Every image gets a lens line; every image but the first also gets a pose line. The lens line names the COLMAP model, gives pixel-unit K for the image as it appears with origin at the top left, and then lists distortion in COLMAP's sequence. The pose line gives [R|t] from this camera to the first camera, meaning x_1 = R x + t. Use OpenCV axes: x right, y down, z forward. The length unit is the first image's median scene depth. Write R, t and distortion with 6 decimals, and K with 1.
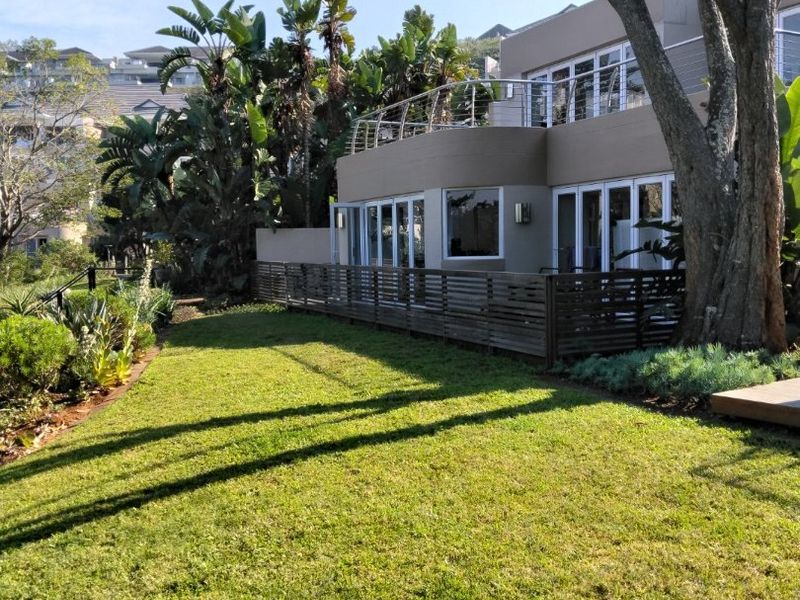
lens RADIAL K [[837.3, 0, 404.3], [0, 837.3, 298.9], [0, 0, 1]] dist [0.144656, -0.312205]
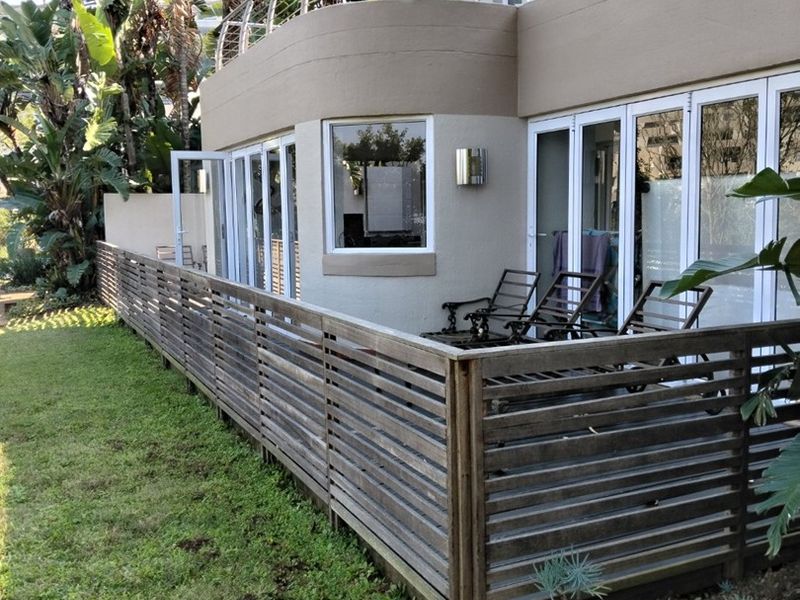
lens RADIAL K [[837.3, 0, 404.3], [0, 837.3, 298.9], [0, 0, 1]] dist [0.144656, -0.312205]
pose [[0.999982, 0.005096, -0.003010, 0.104362], [-0.004976, 0.999231, 0.038897, -0.040905], [0.003206, -0.038881, 0.999239, 0.480918]]
